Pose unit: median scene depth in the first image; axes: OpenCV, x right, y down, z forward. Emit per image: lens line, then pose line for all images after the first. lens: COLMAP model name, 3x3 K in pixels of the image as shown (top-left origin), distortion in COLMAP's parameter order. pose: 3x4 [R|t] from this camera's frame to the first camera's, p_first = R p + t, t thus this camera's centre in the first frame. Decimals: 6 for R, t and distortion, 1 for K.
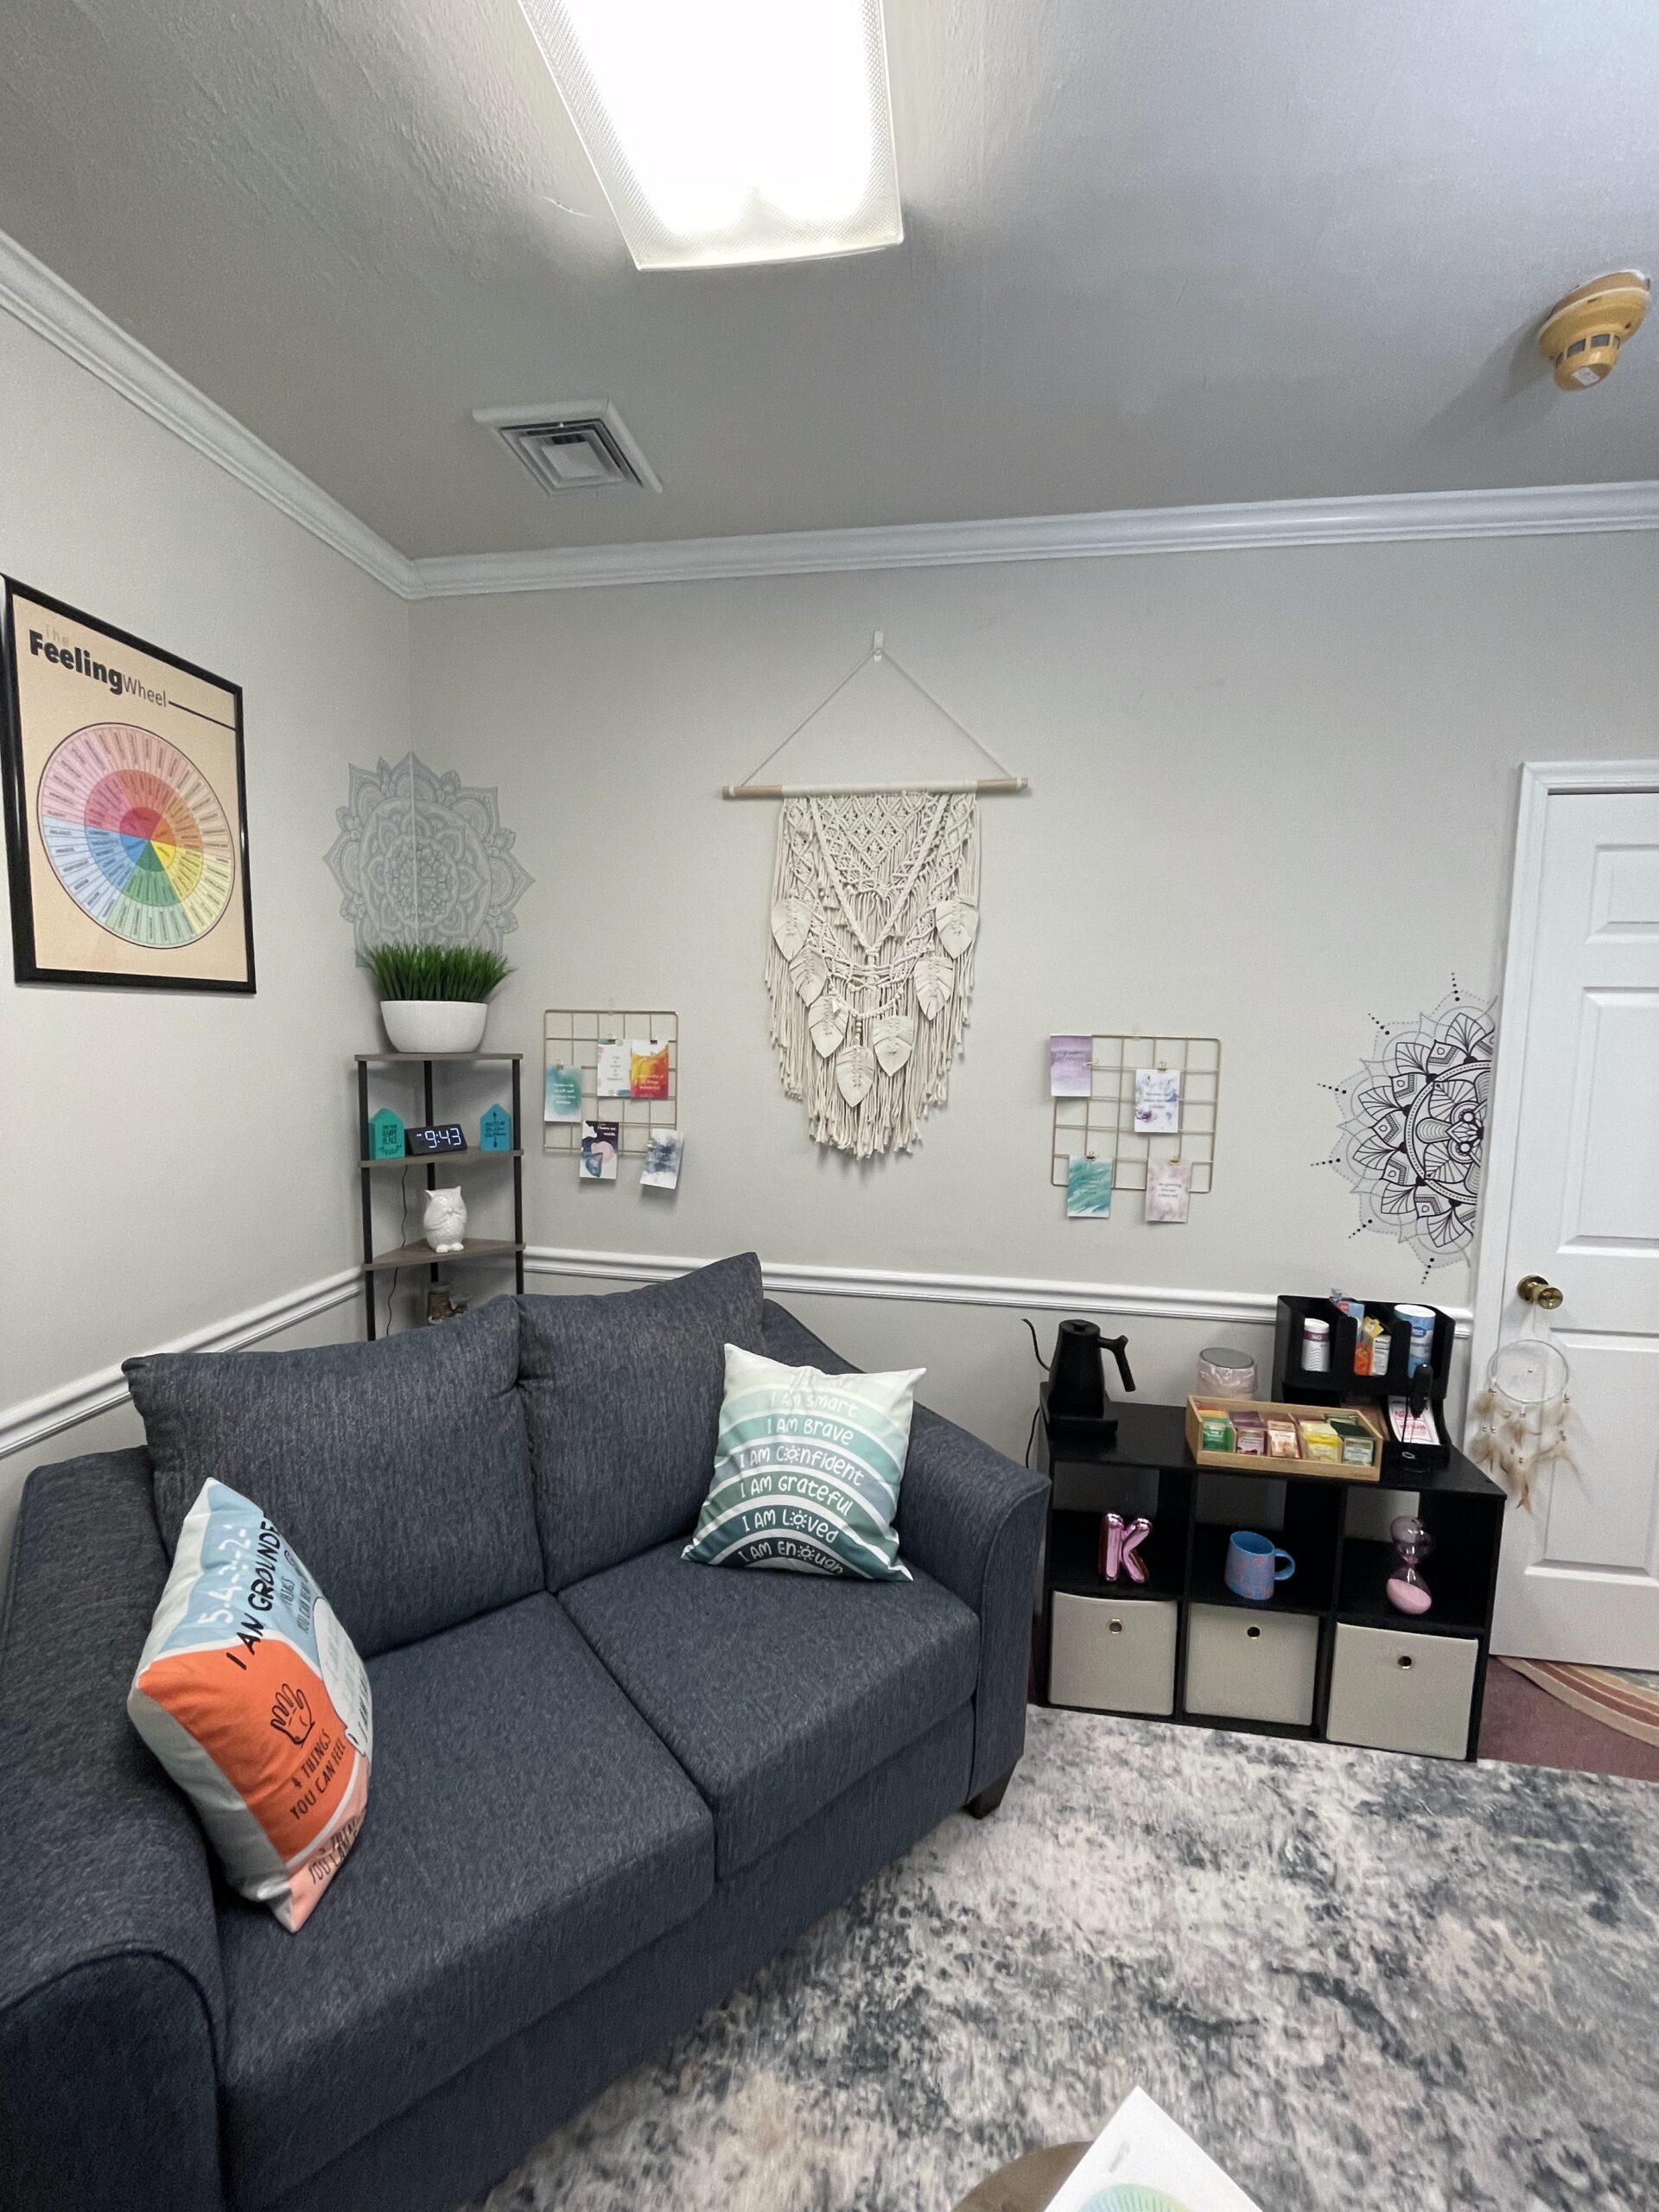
lens RADIAL K [[887.6, 0, 824.2], [0, 887.6, 1110.3], [0, 0, 1]] dist [-0.004050, -0.000671]
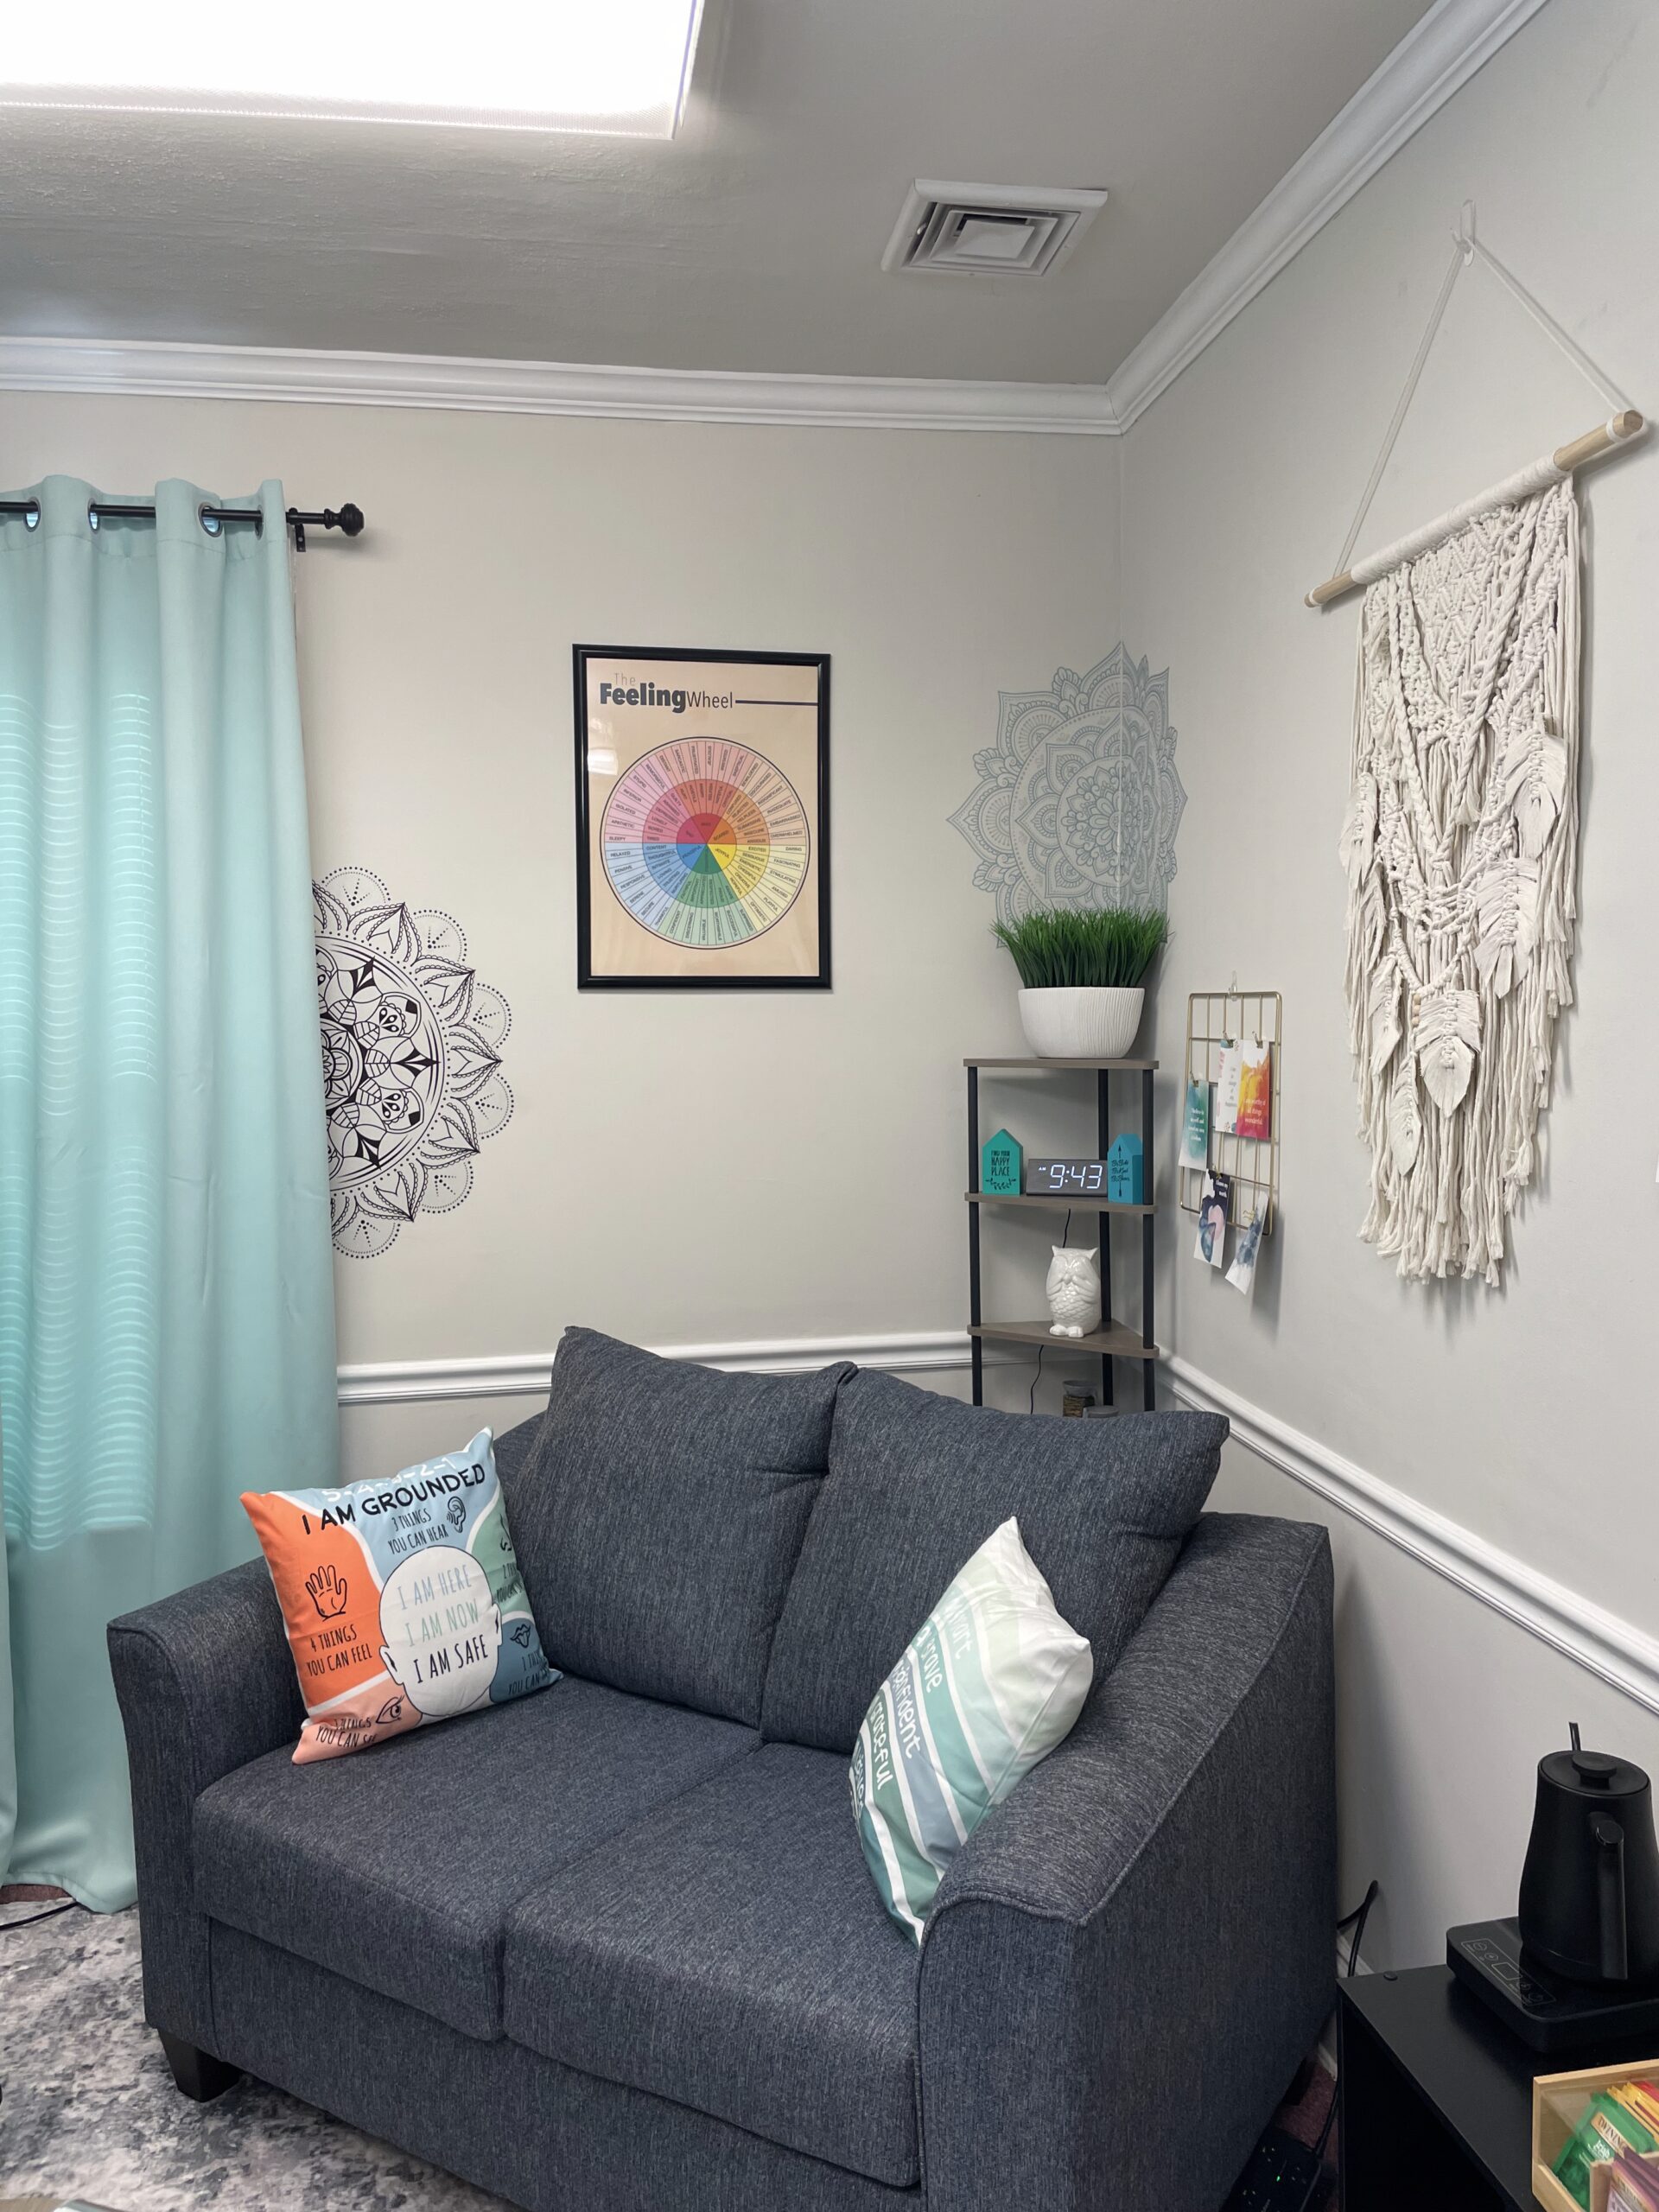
lens RADIAL K [[1659.7, 0, 839.9], [0, 1659.7, 1095.3], [0, 0, 1]] dist [0.063620, -0.075521]
pose [[0.323110, 0.031227, -0.945846, 1.057322], [-0.078374, 0.996905, 0.006139, -0.038028], [0.943110, 0.072146, 0.324558, 0.517128]]
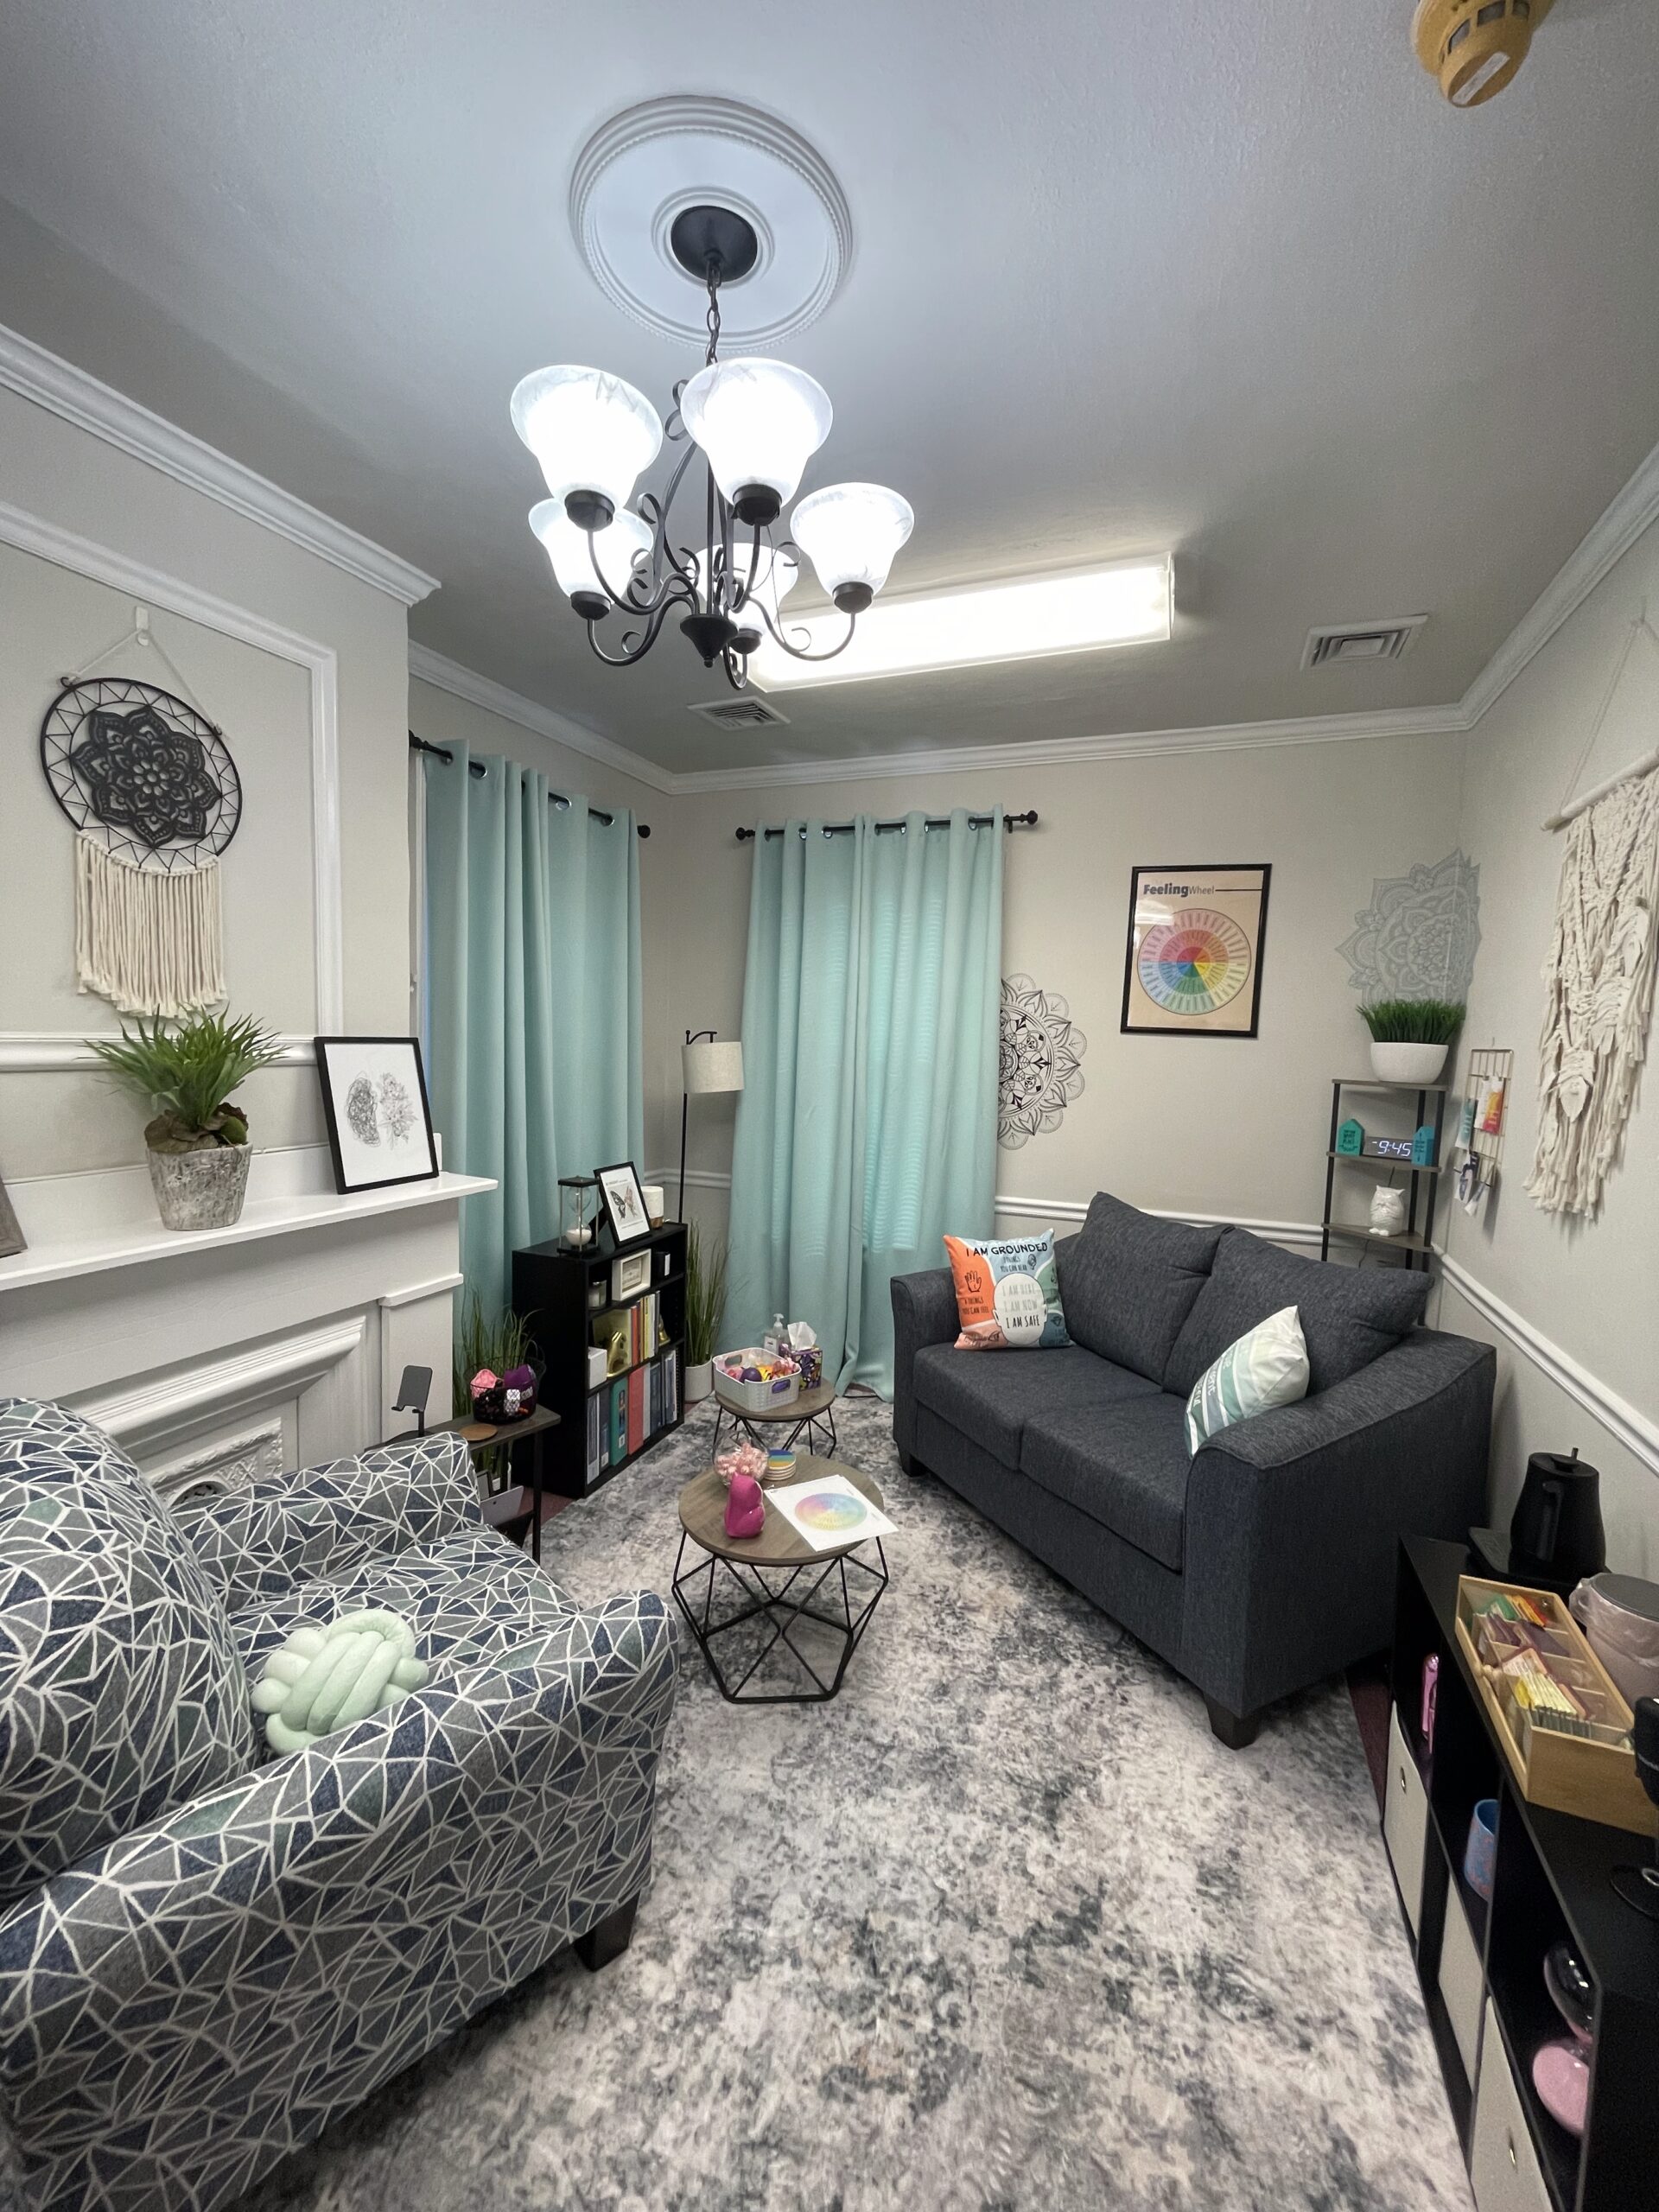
lens RADIAL K [[887.6, 0, 831.4], [0, 887.6, 1108.7], [0, 0, 1]] dist [-0.004050, -0.000671]
pose [[-0.211047, 0.055502, -0.975899, 1.356599], [-0.138477, 0.986619, 0.086059, -0.031882], [0.967617, 0.153302, -0.200537, 0.623245]]
